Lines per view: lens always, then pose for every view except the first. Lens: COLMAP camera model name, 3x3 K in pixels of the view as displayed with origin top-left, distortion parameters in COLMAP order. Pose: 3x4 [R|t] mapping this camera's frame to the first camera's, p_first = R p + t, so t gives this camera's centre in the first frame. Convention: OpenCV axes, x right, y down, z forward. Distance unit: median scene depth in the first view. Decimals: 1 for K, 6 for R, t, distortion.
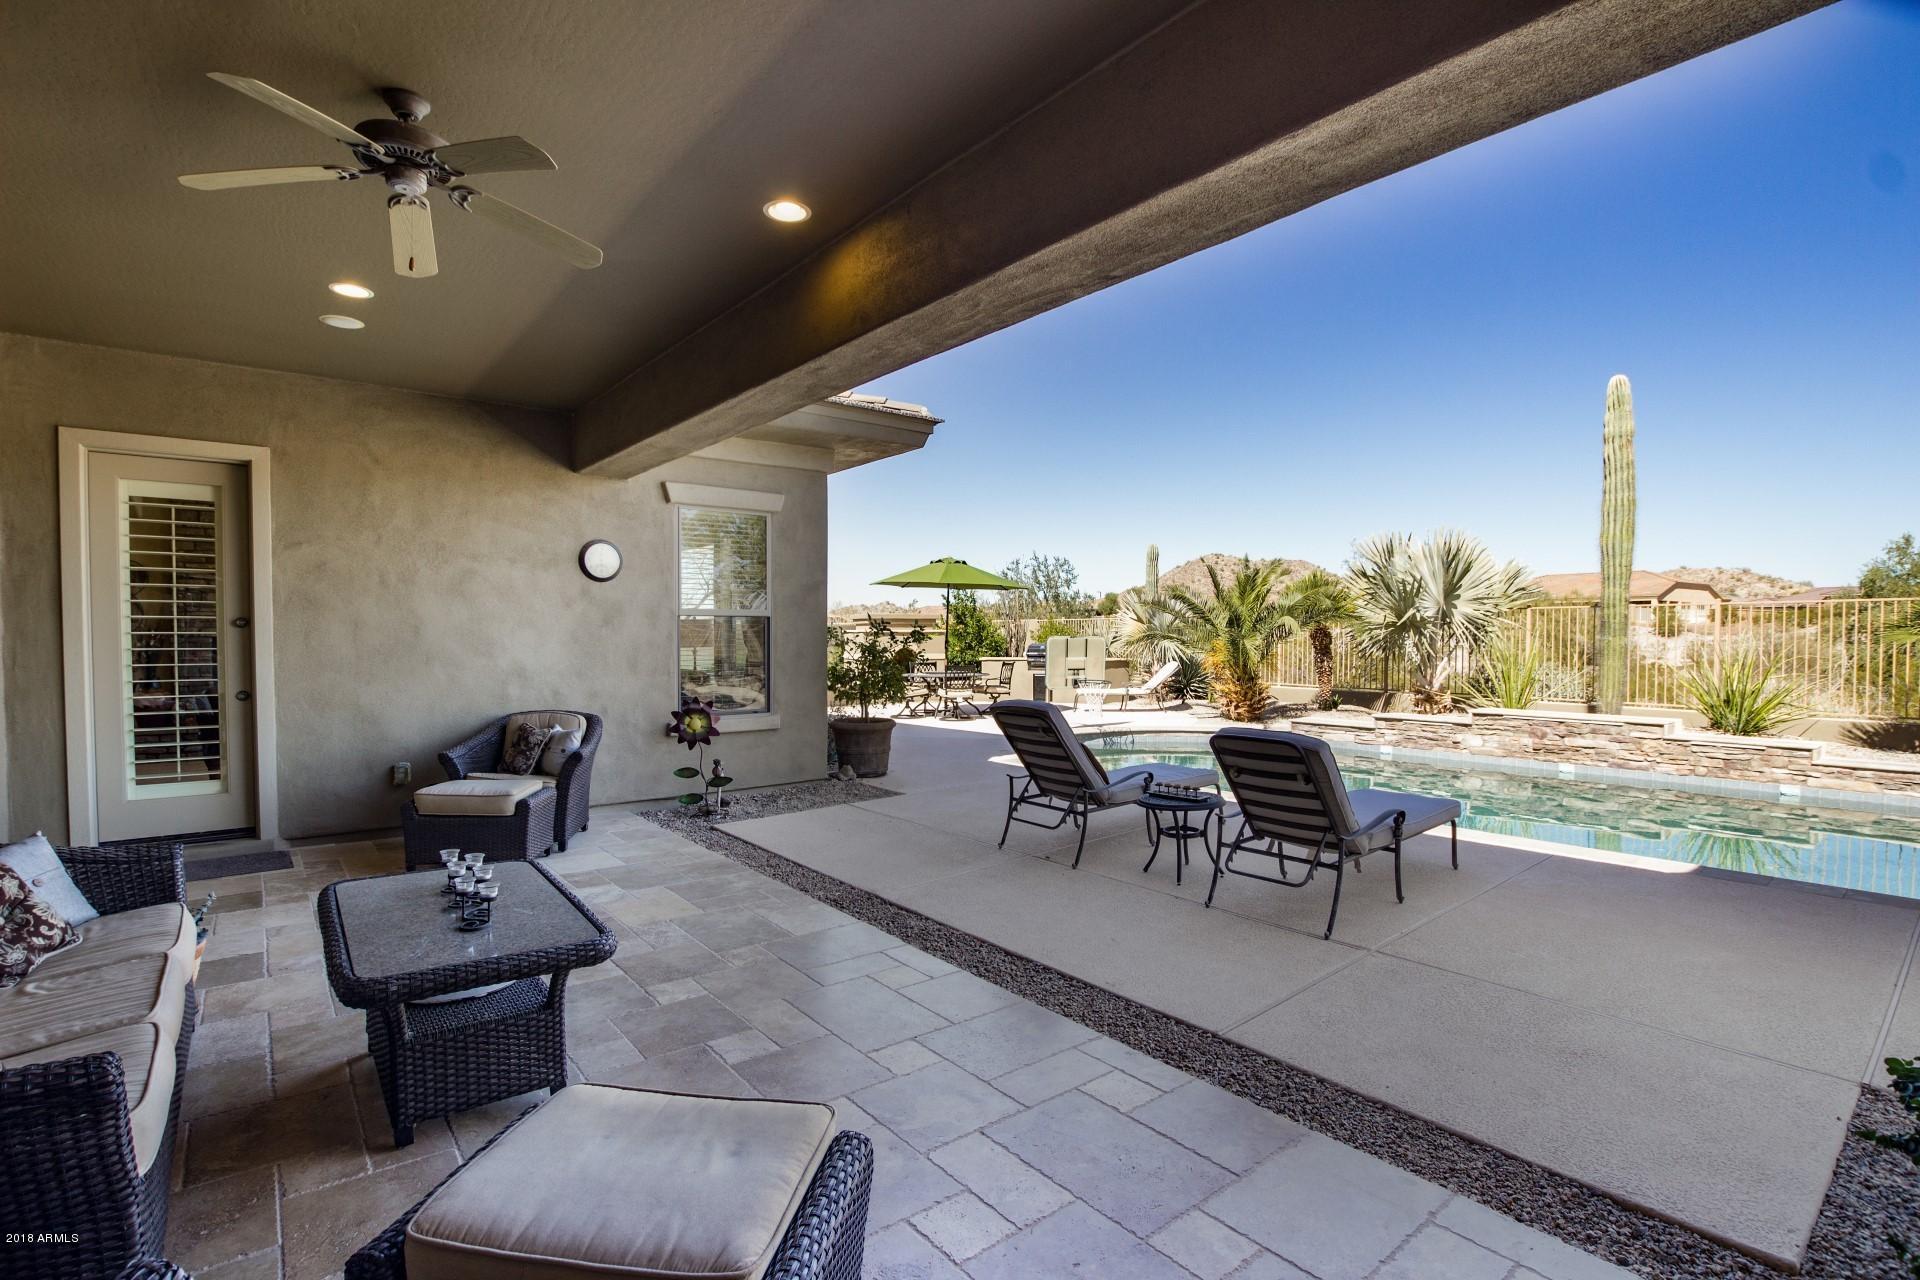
lens RADIAL K [[920.3, 0, 950.2], [0, 920.3, 638.6], [0, 0, 1]] dist [-0.016590, -0.000117]
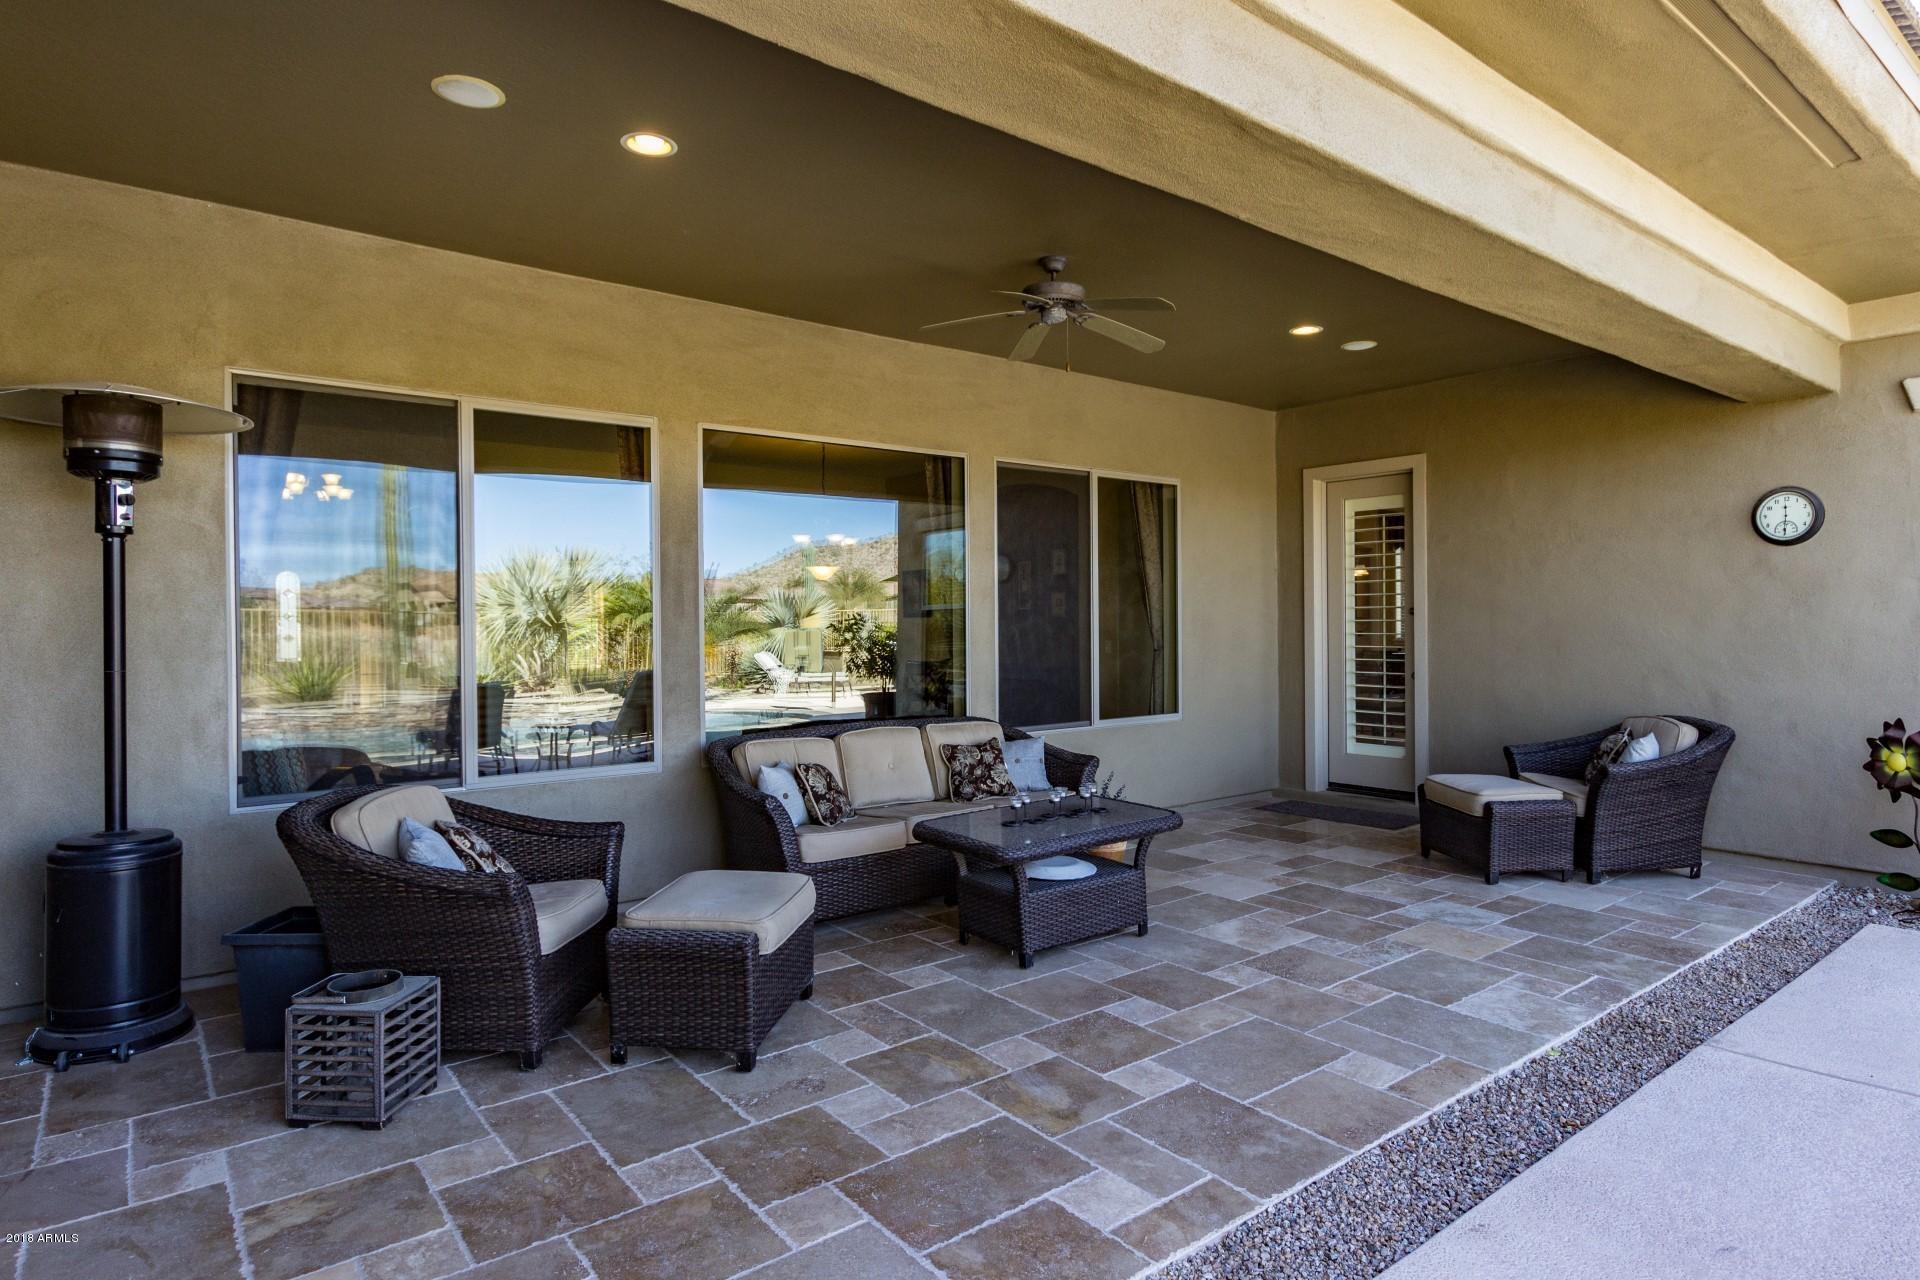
lens RADIAL K [[1085.4, 0, 954.3], [0, 1085.4, 618.8], [0, 0, 1]] dist [0.000657, -0.000374]
pose [[-0.027421, -0.004117, -0.999615, 0.619455], [0.002620, 0.999988, -0.004191, -0.004089], [0.999621, -0.002734, -0.027410, 0.487145]]
